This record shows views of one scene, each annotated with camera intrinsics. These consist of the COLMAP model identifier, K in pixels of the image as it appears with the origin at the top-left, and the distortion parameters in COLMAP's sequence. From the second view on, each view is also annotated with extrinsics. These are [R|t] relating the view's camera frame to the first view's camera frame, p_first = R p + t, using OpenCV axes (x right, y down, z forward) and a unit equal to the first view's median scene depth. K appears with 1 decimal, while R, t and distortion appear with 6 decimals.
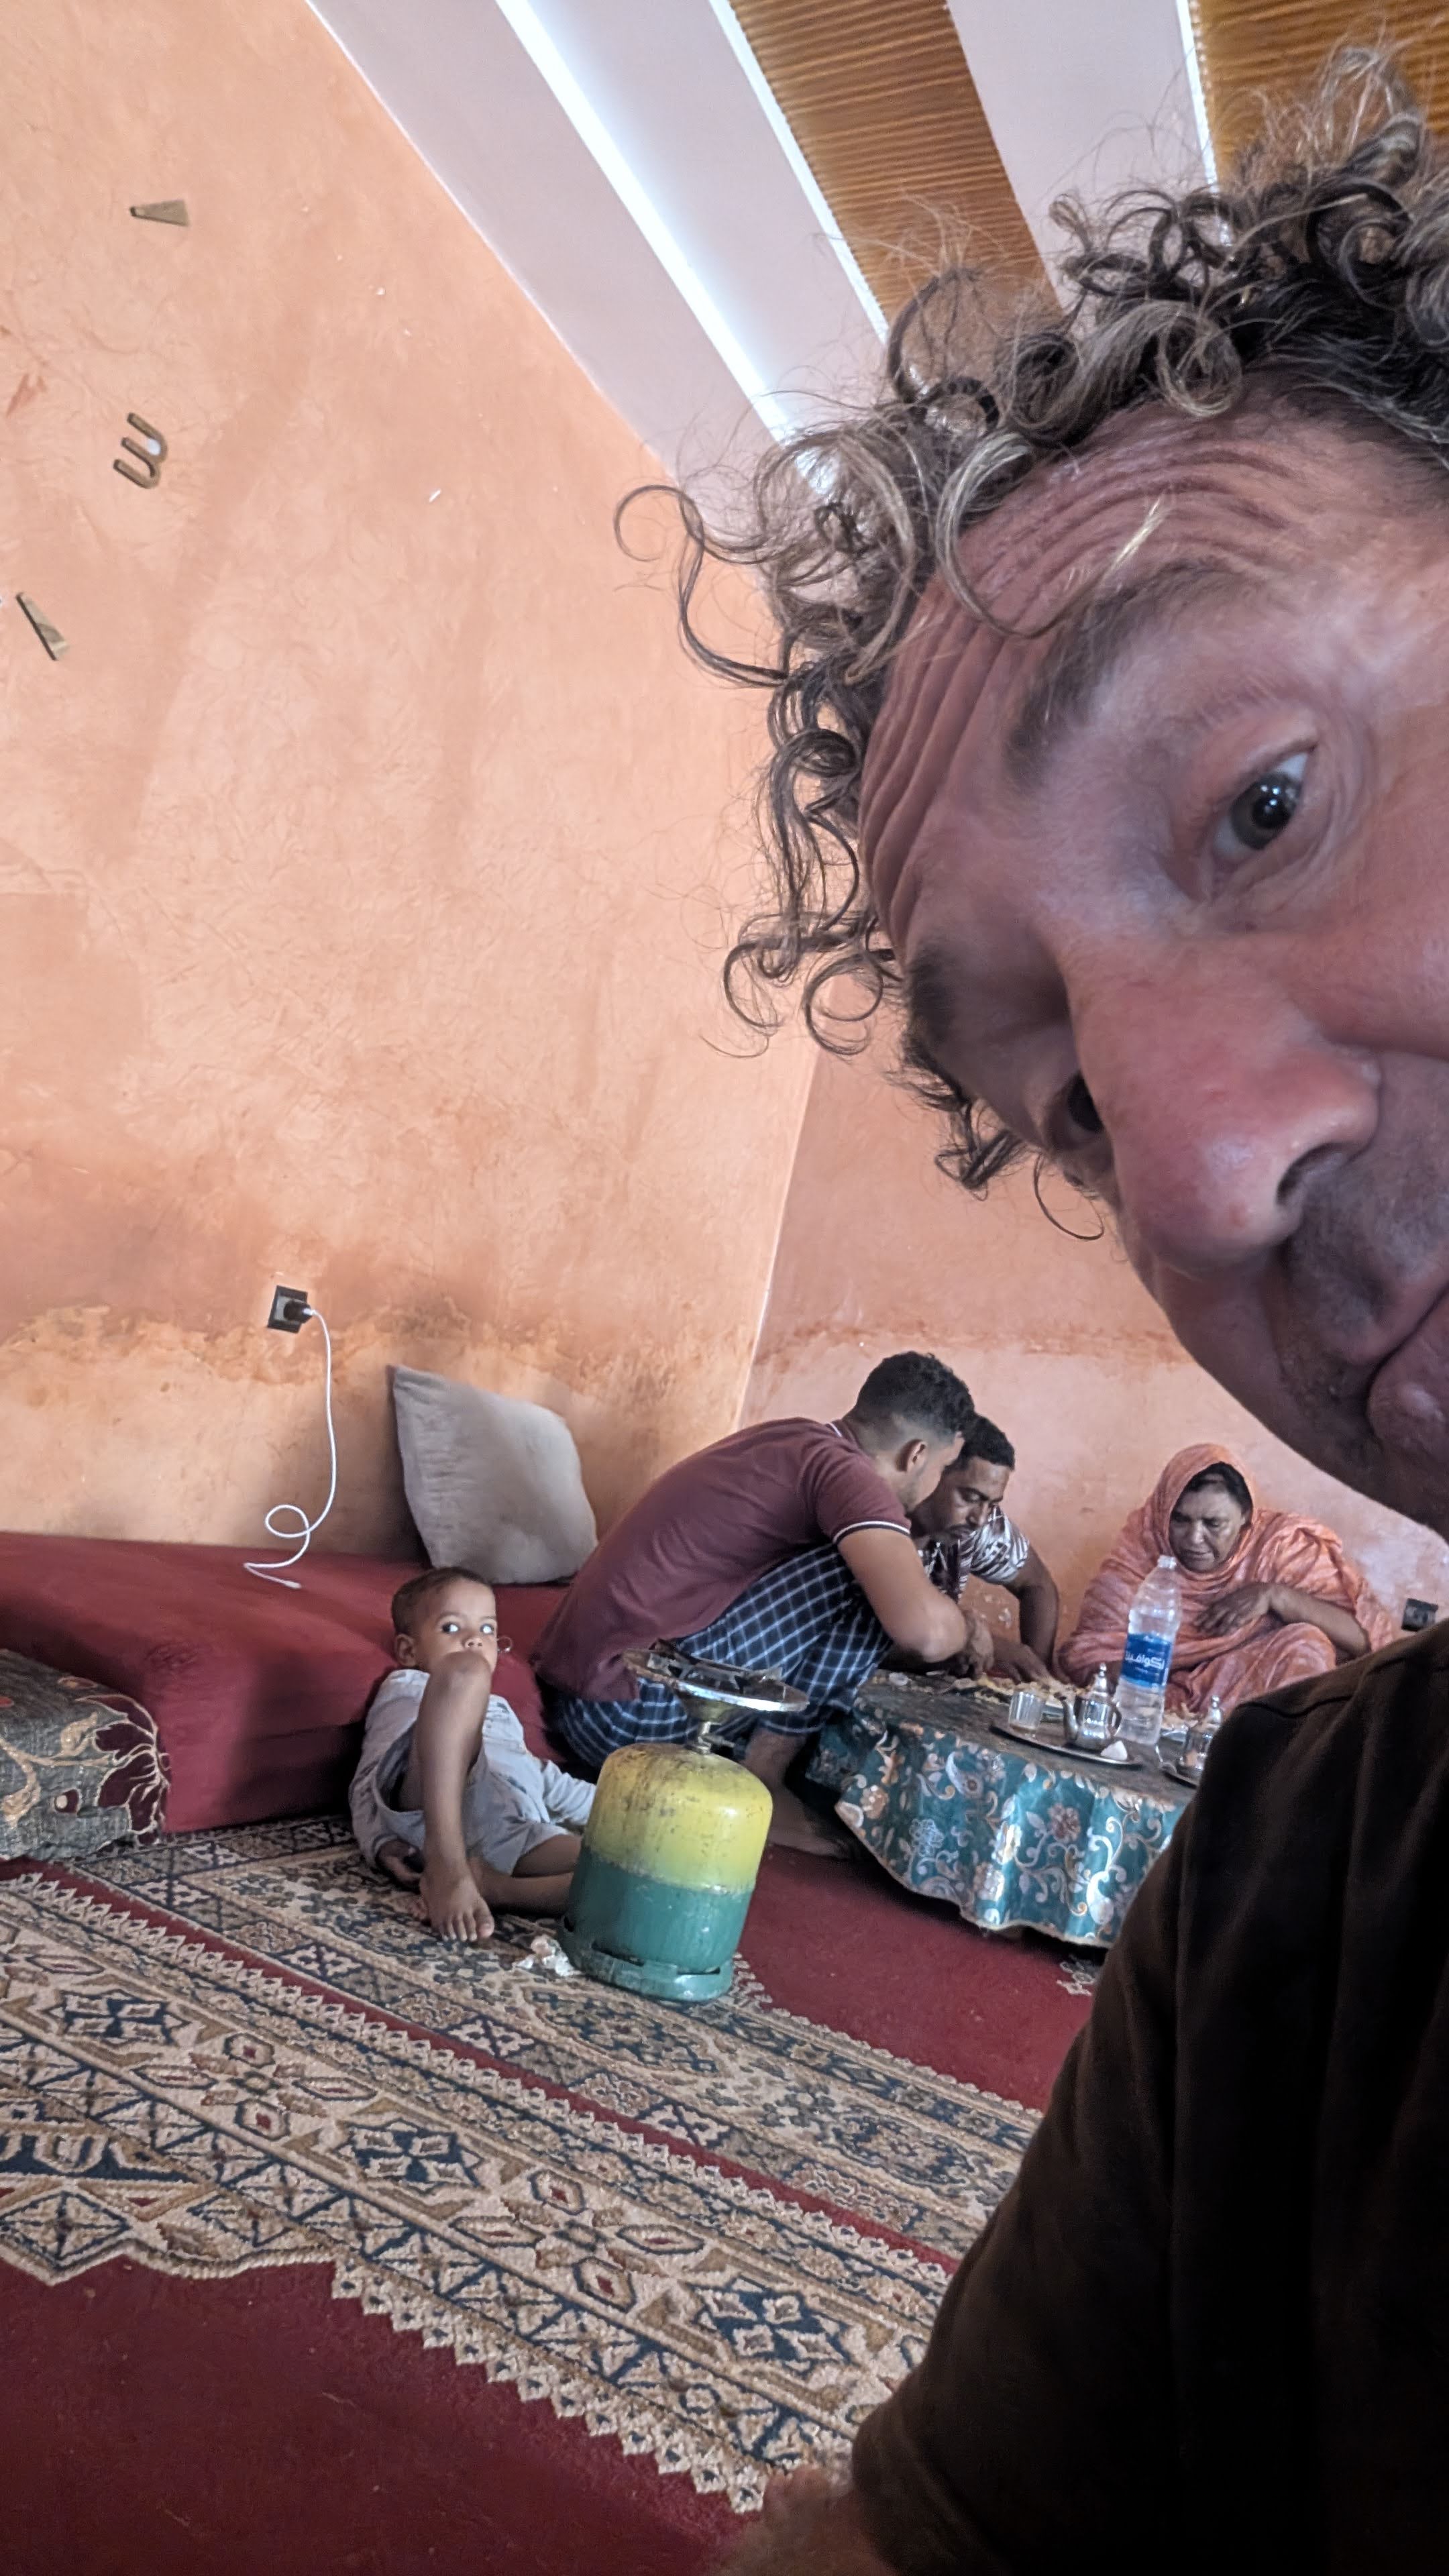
lens RADIAL K [[1619.7, 0, 724.6], [0, 1619.7, 1287.3], [0, 0, 1]] dist [-0.004846, -0.005189]
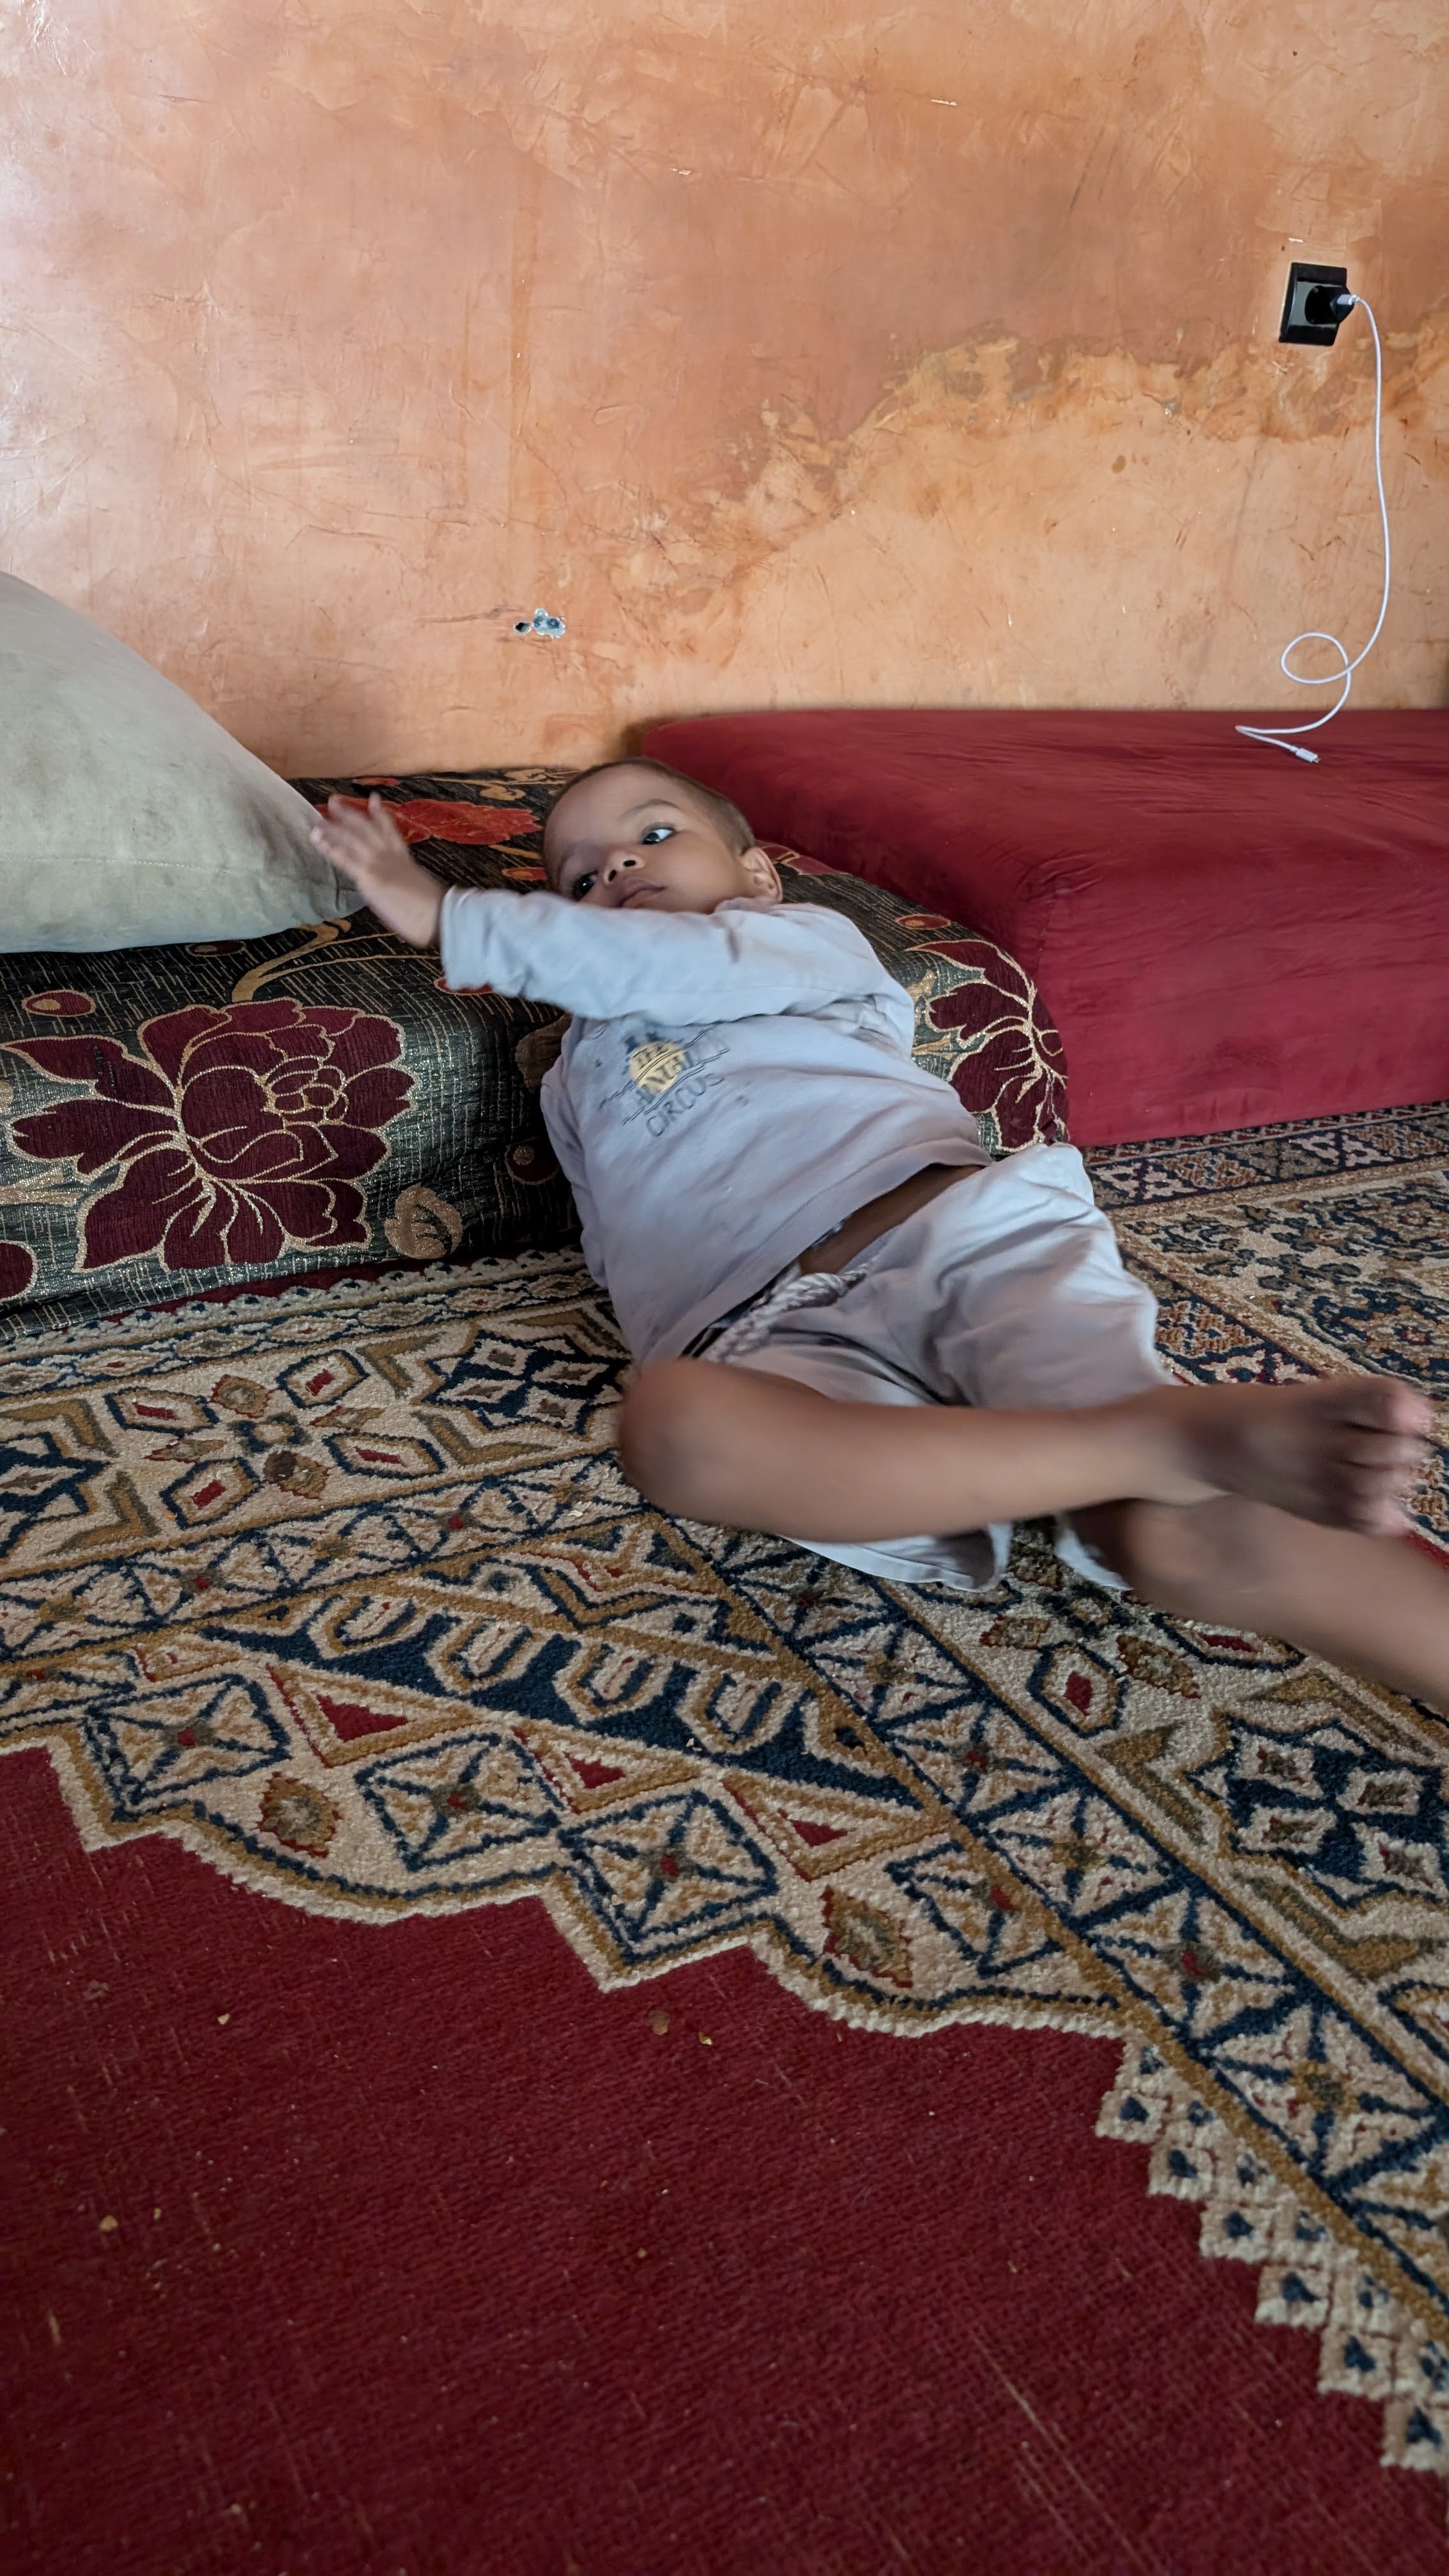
lens RADIAL K [[1972.1, 0, 732.1], [0, 1972.1, 1225.0], [0, 0, 1]] dist [0.017198, -0.002578]
pose [[0.822015, 0.076881, -0.564253, -0.006740], [0.150660, 0.926179, 0.345679, 0.108045], [0.549175, -0.369163, 0.749750, 0.481774]]
